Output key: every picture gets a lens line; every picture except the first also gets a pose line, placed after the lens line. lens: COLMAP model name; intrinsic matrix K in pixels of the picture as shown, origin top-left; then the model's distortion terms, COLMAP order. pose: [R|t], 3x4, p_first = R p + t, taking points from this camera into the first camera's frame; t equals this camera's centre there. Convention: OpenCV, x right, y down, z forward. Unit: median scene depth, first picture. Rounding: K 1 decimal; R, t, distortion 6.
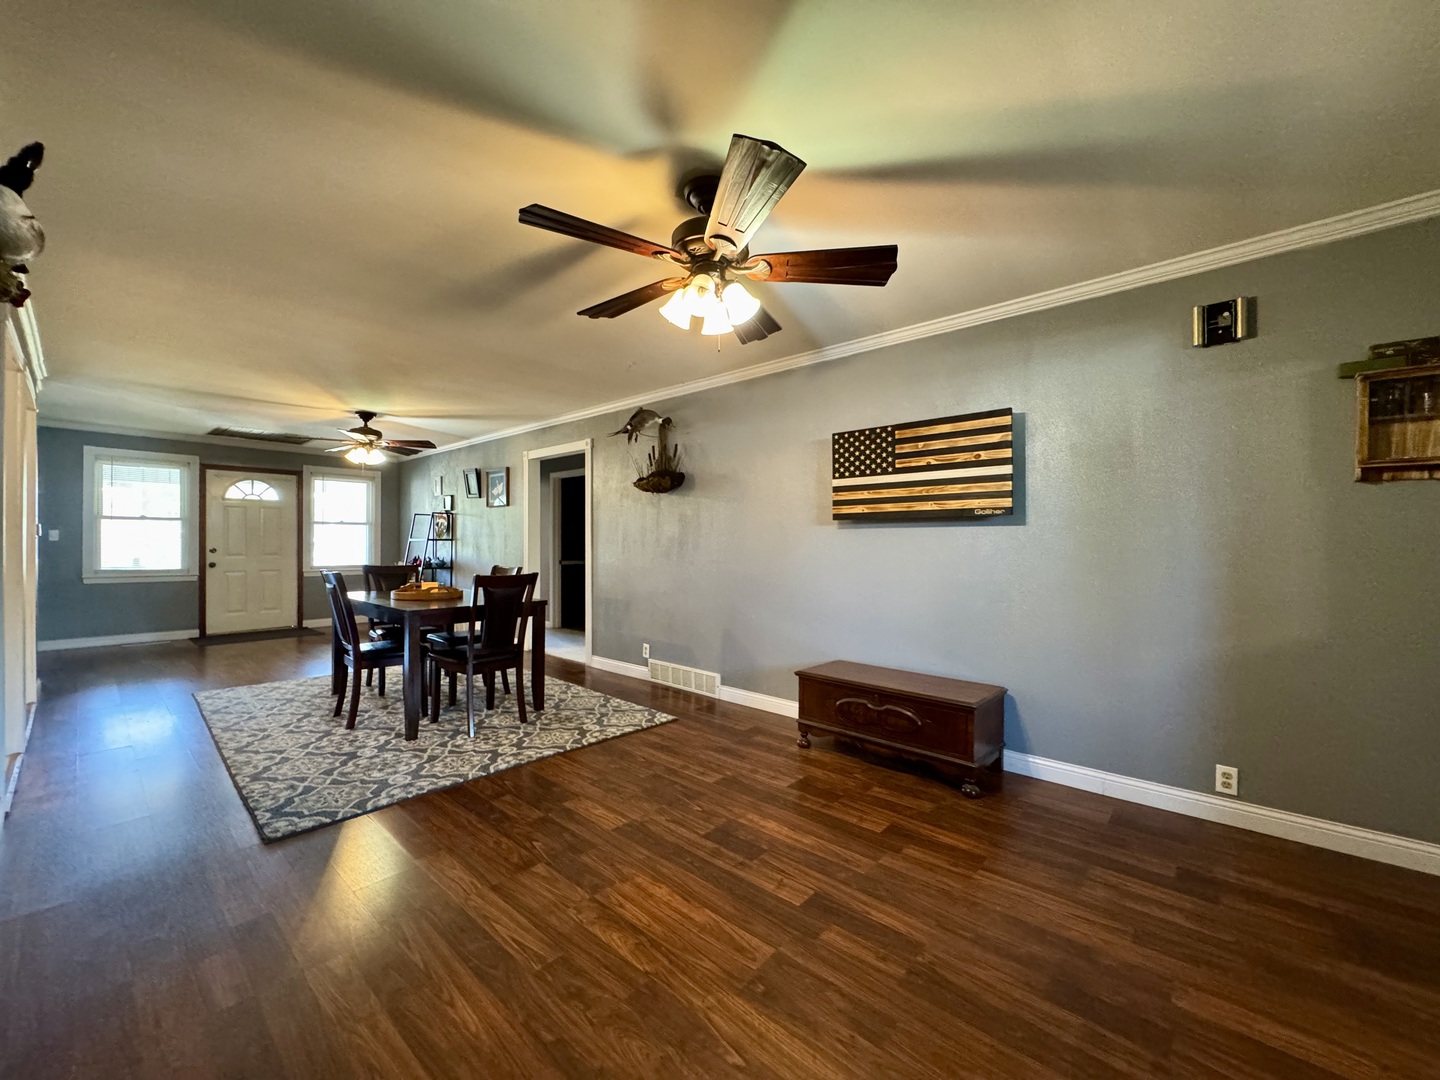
lens RADIAL K [[571.7, 0, 722.3], [0, 571.7, 539.8], [0, 0, 1]] dist [-0.001590, 0.000245]
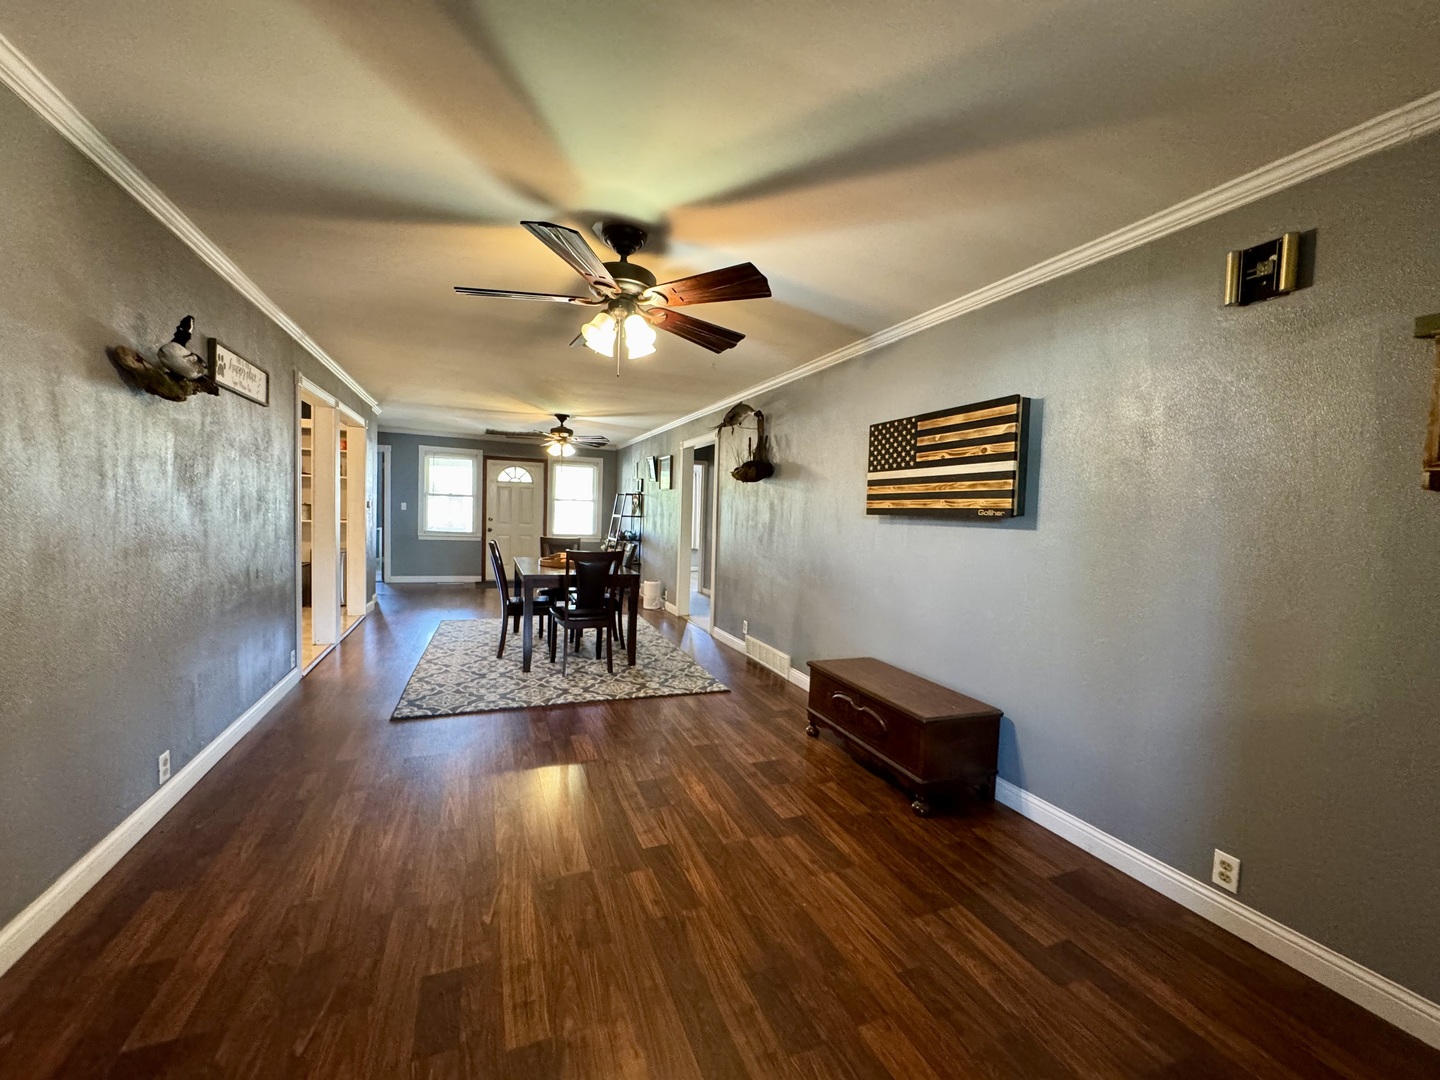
lens RADIAL K [[571.7, 0, 721.5], [0, 571.7, 539.5], [0, 0, 1]] dist [-0.001590, 0.000245]
pose [[0.901175, 0.047925, -0.430798, 0.469865], [-0.029752, 0.998364, 0.048828, -0.038664], [0.432433, -0.031186, 0.901126, 0.013267]]
